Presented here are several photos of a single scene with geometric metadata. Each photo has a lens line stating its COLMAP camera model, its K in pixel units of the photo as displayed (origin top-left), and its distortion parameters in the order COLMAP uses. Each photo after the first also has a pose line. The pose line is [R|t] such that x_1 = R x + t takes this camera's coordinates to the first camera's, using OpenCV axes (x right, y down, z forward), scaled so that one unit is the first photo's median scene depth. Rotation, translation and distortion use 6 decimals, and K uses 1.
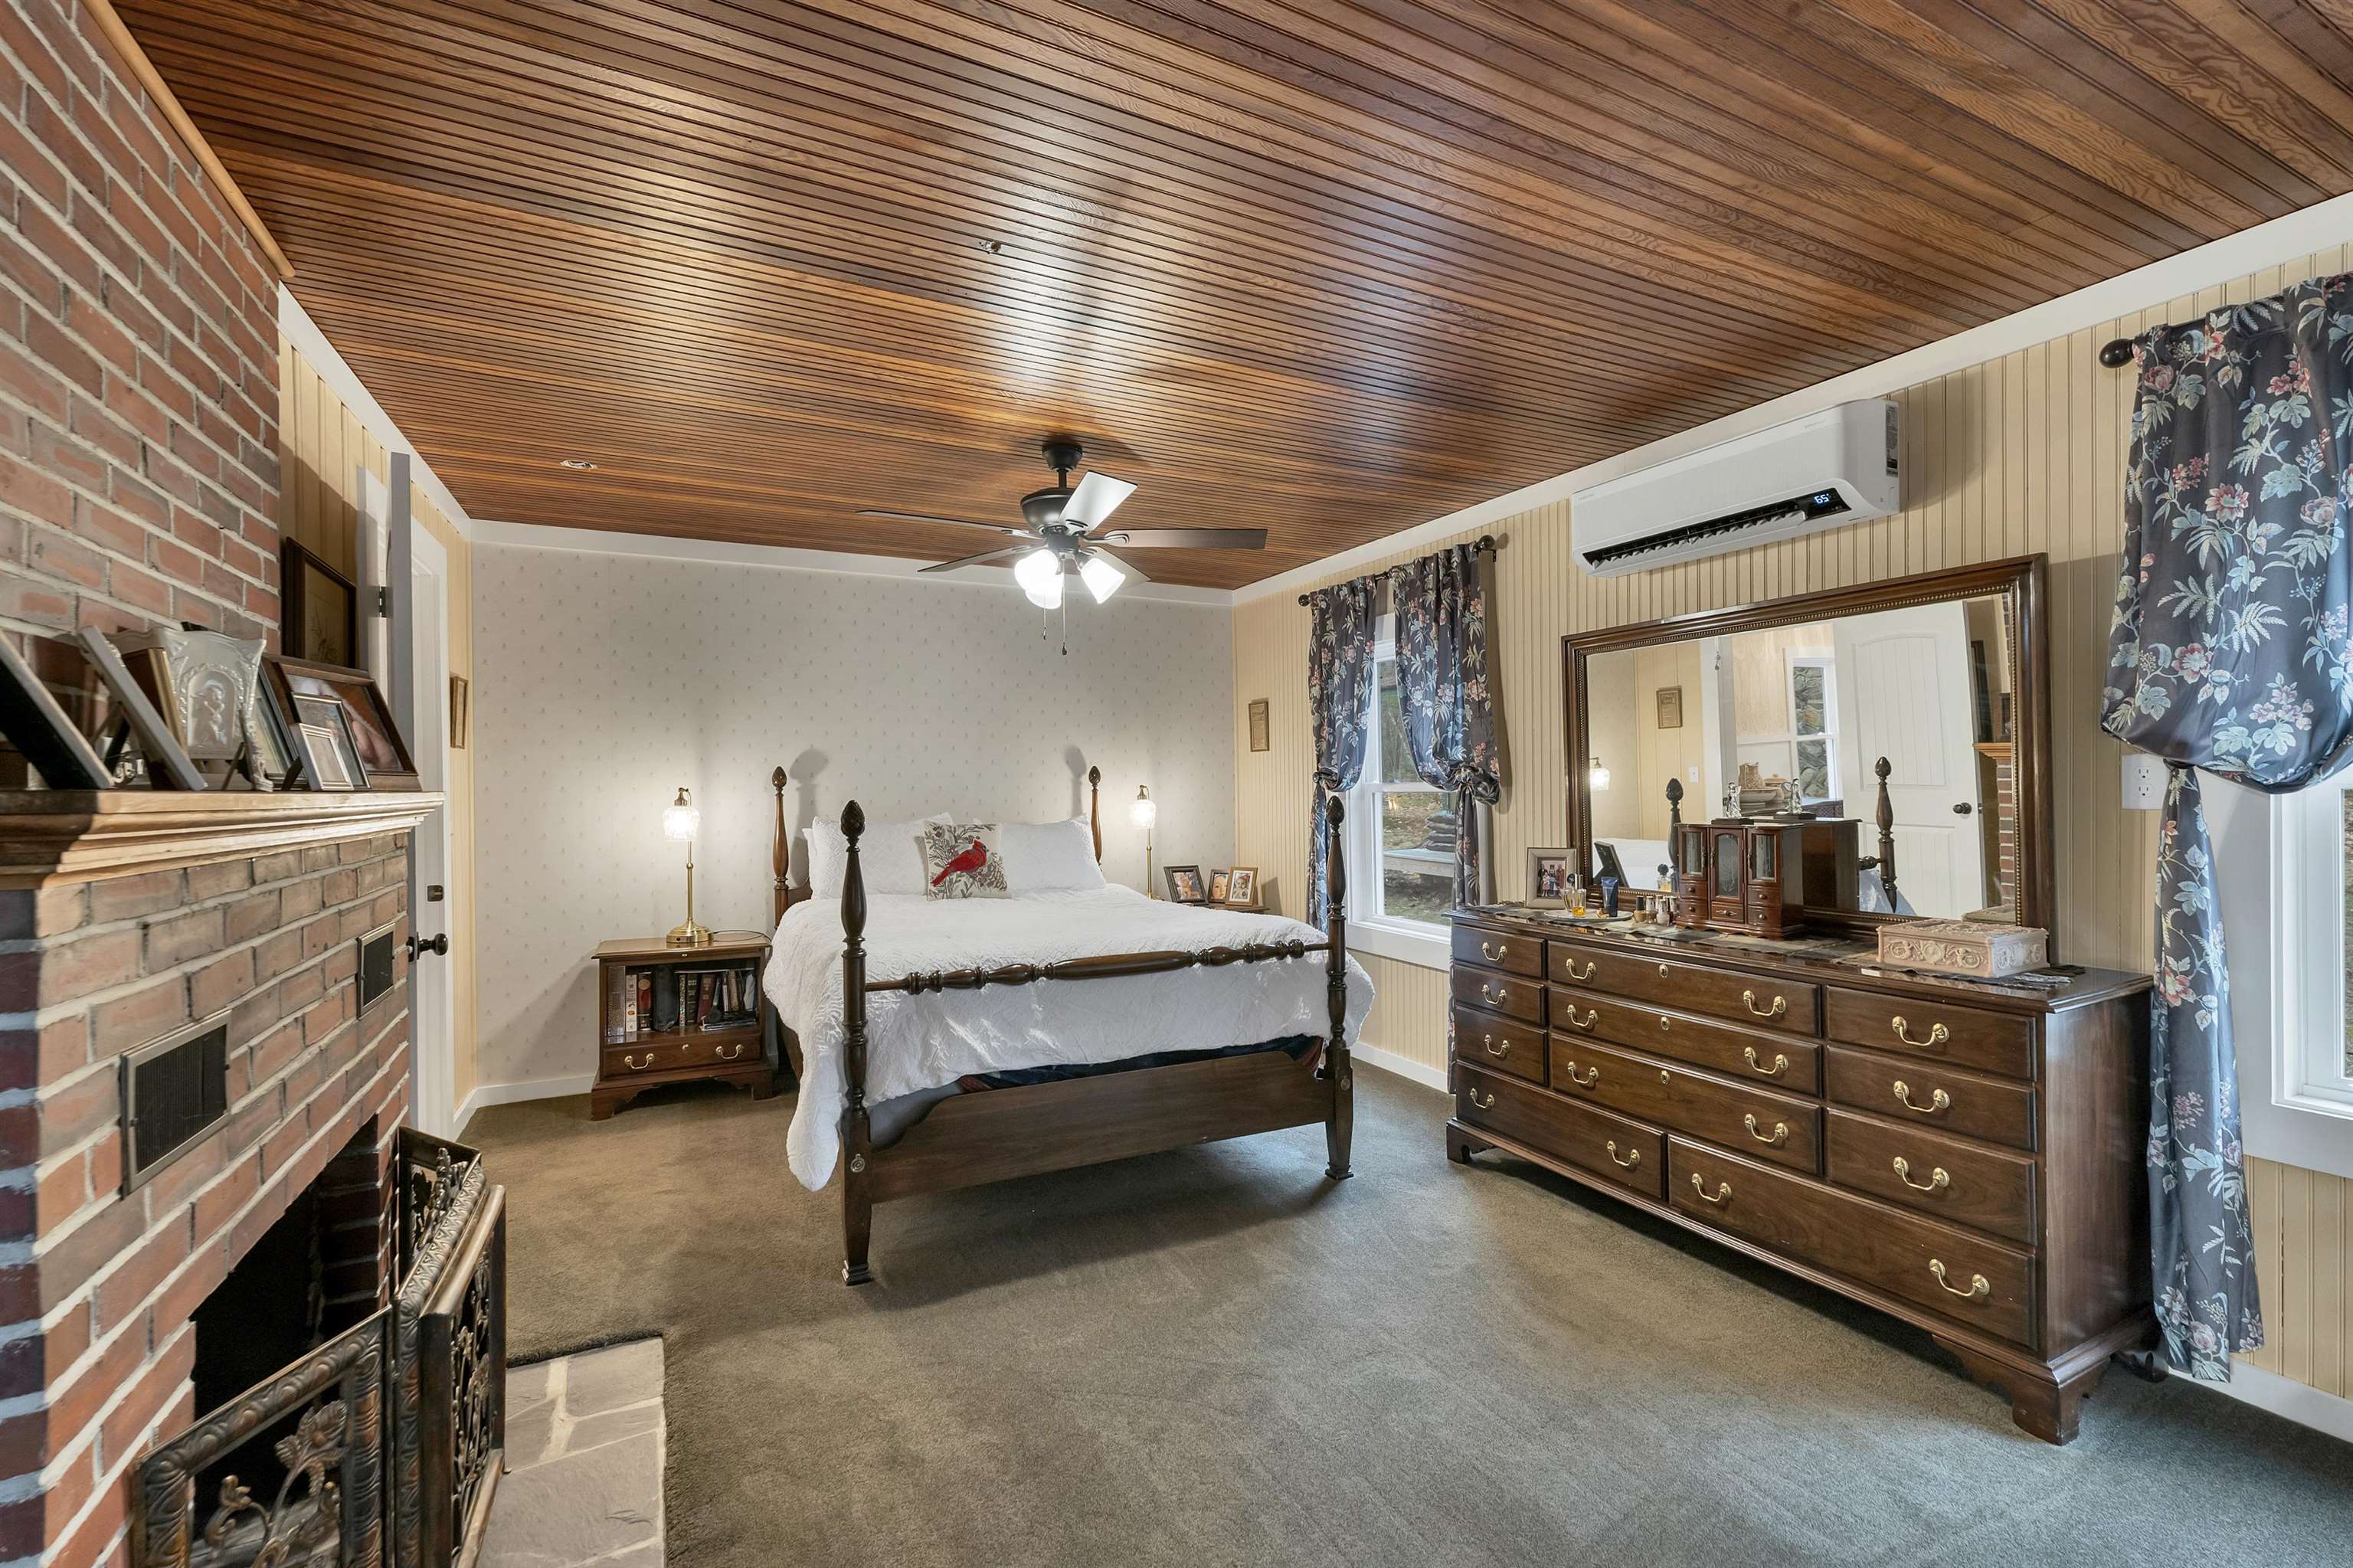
lens RADIAL K [[988.5, 0, 1158.4], [0, 988.5, 788.5], [0, 0, 1]] dist [-0.002777, 0.000036]
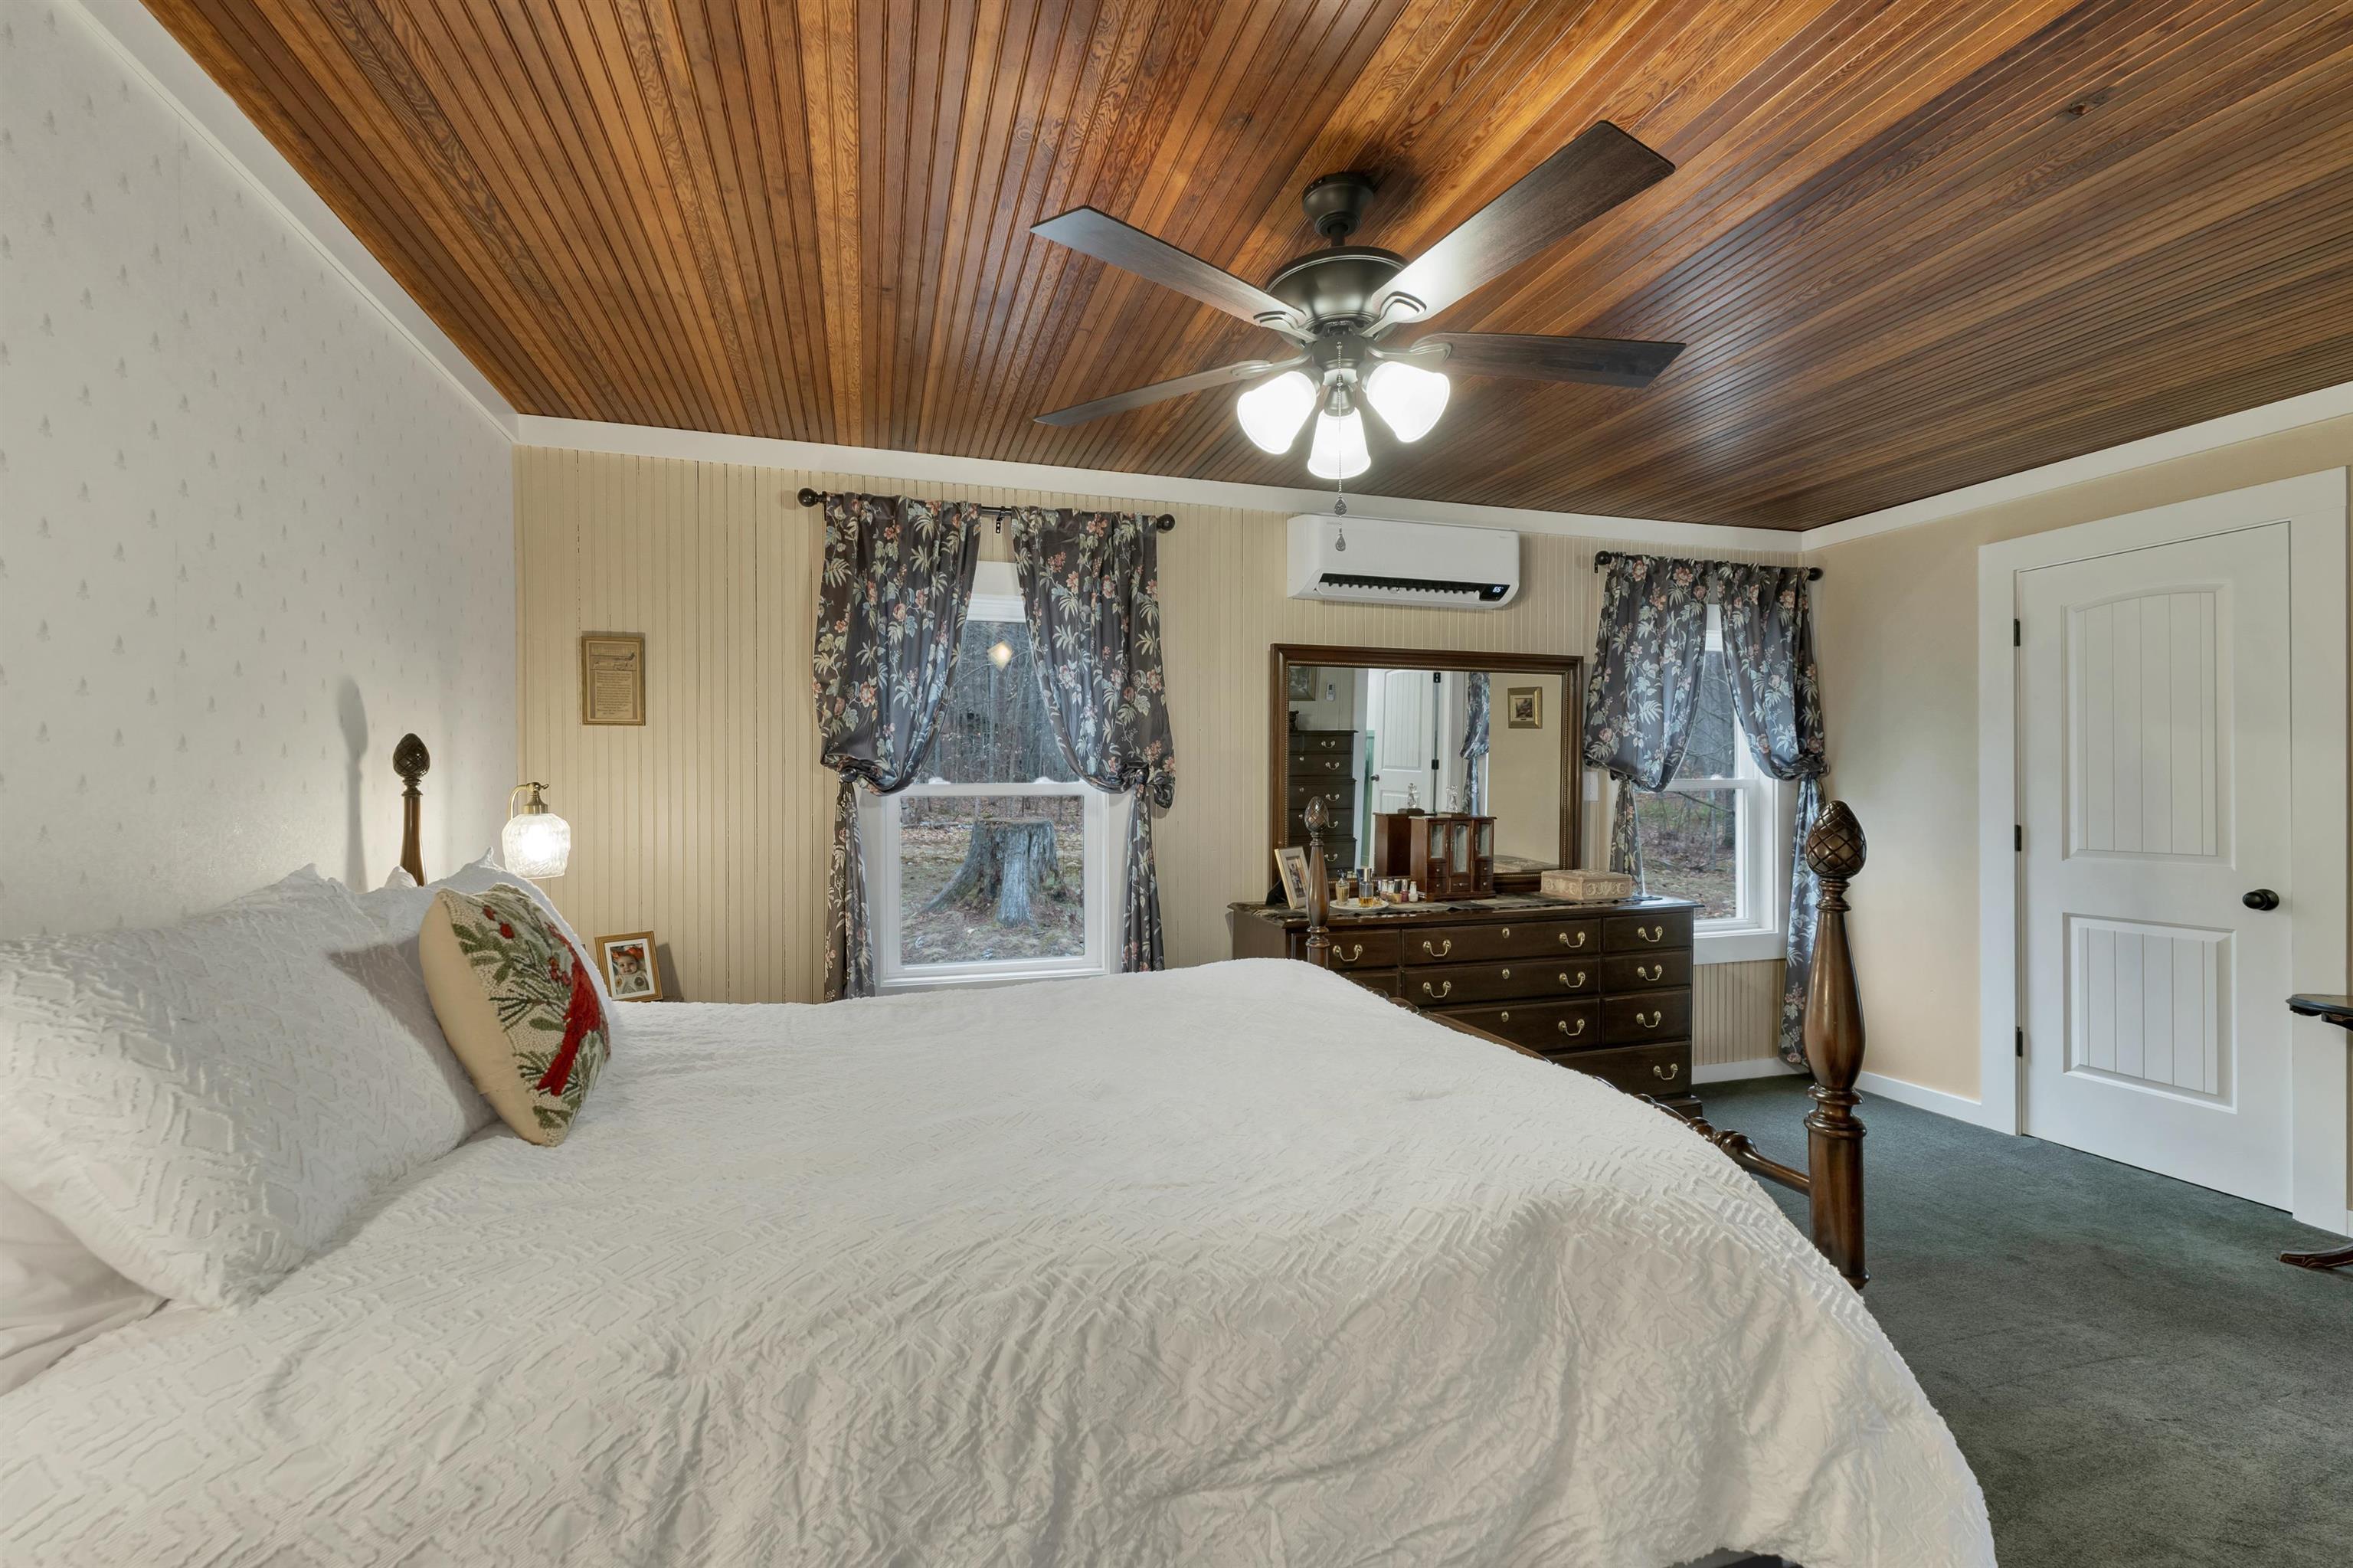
lens RADIAL K [[988.5, 0, 1158.4], [0, 988.5, 788.5], [0, 0, 1]] dist [-0.002777, 0.000036]
pose [[0.161968, 0.004496, 0.986786, -0.545138], [0.002177, 0.999986, -0.004913, 0.002966], [-0.986794, 0.002944, 0.161956, 0.815893]]
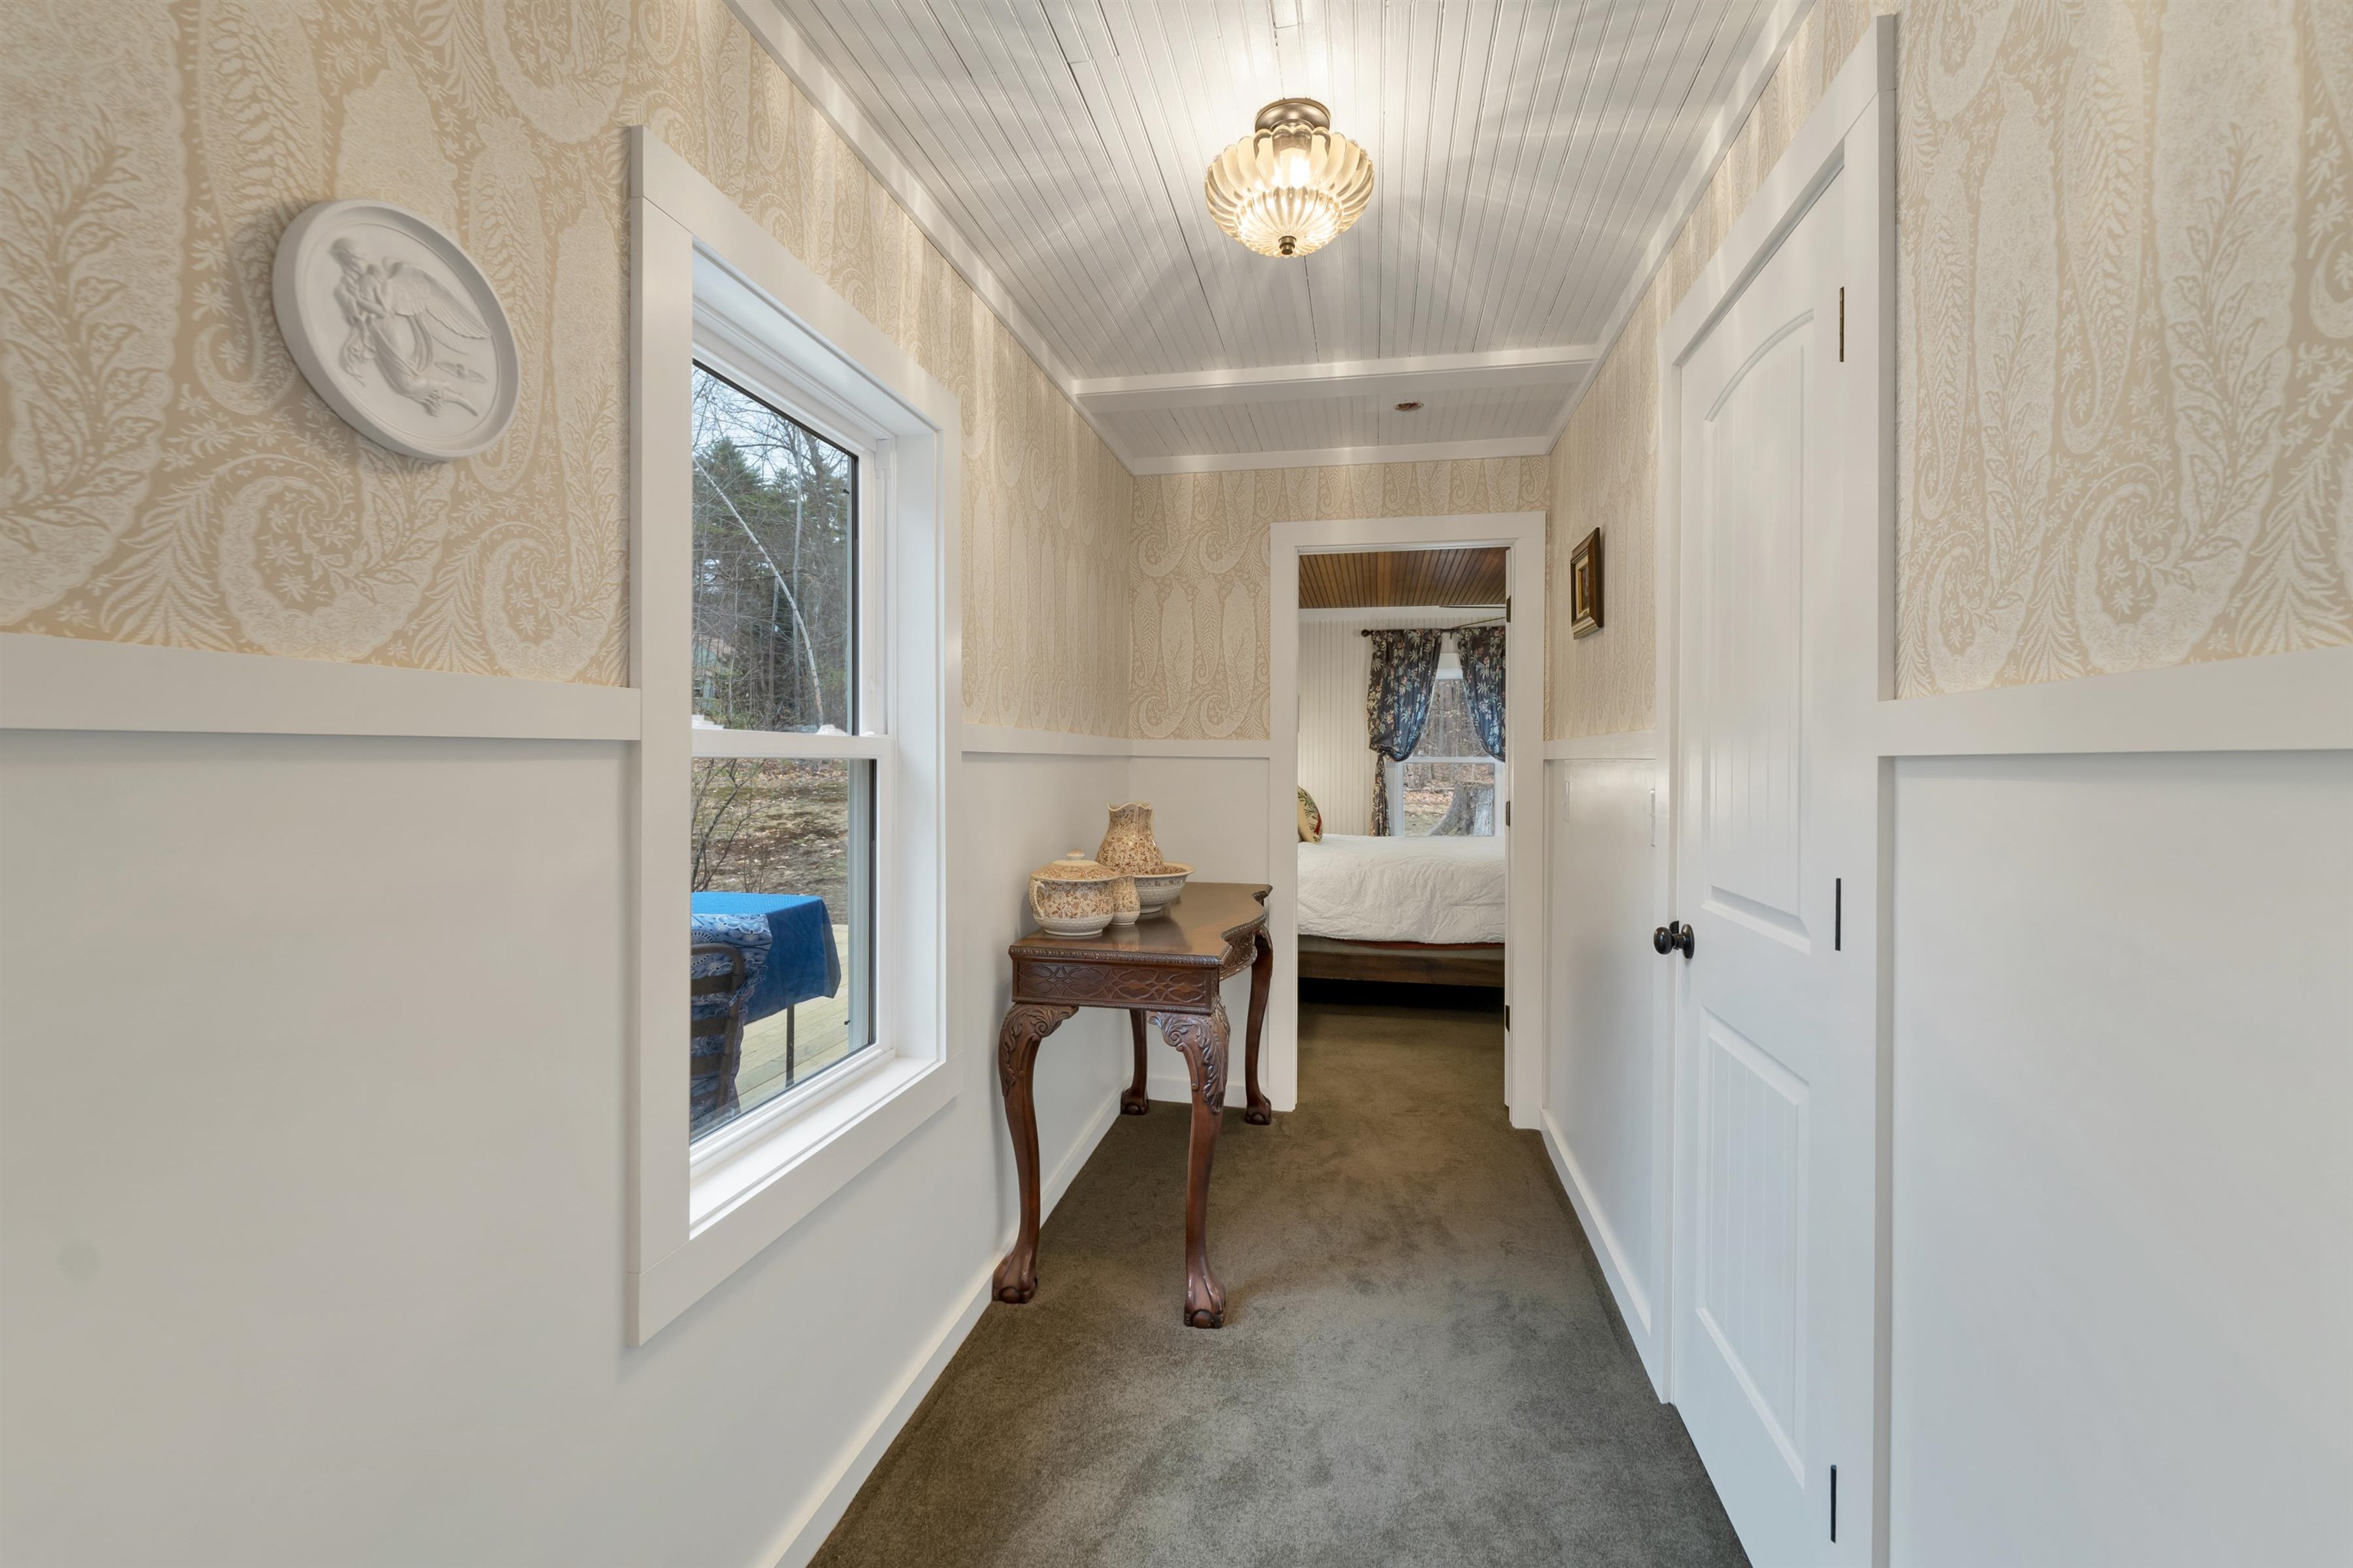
lens RADIAL K [[988.5, 0, 1158.4], [0, 988.5, 788.5], [0, 0, 1]] dist [-0.002777, 0.000036]
pose [[0.617480, -0.017814, 0.786385, -1.472688], [-0.003469, 0.999672, 0.025369, 0.007416], [-0.786579, -0.018393, 0.617215, 0.395307]]
